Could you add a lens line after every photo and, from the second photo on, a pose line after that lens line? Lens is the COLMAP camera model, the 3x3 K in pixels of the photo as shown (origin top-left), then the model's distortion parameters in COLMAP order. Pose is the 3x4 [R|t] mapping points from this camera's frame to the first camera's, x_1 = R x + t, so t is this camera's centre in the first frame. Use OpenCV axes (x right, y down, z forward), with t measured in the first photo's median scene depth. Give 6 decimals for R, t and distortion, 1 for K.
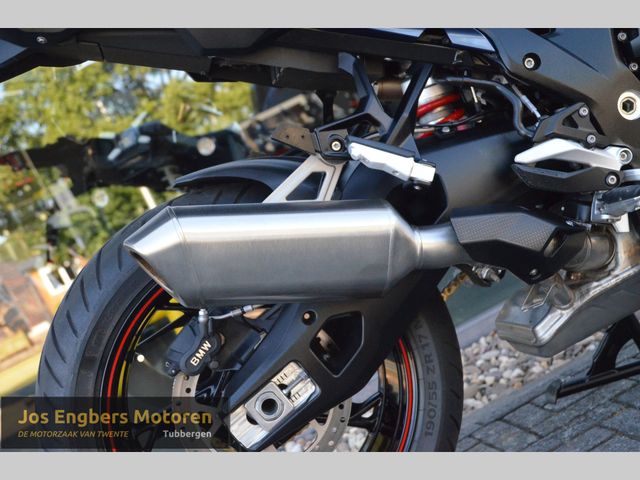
lens RADIAL K [[962.0, 0, 319.7], [0, 962.0, 239.7], [0, 0, 1]] dist [0.023934, 0.000000]
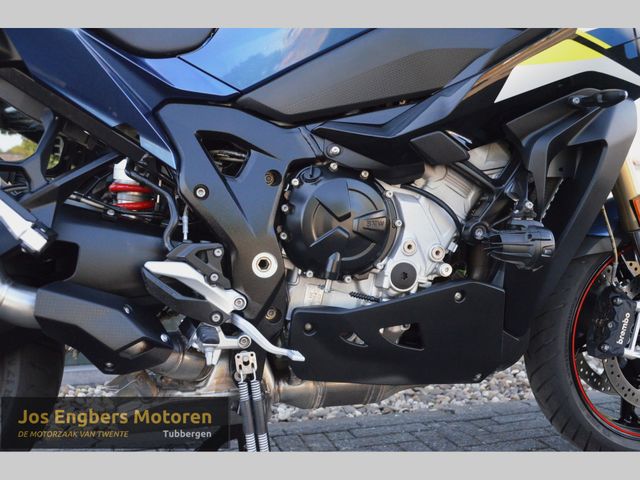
lens RADIAL K [[704.2, 0, 320.5], [0, 704.2, 239.8], [0, 0, 1]] dist [-0.007859, 0.000000]
pose [[0.891516, 0.435810, 0.123568, 0.269960], [-0.431353, 0.900036, -0.062209, -0.145355], [-0.138327, 0.002159, 0.990384, 0.168225]]
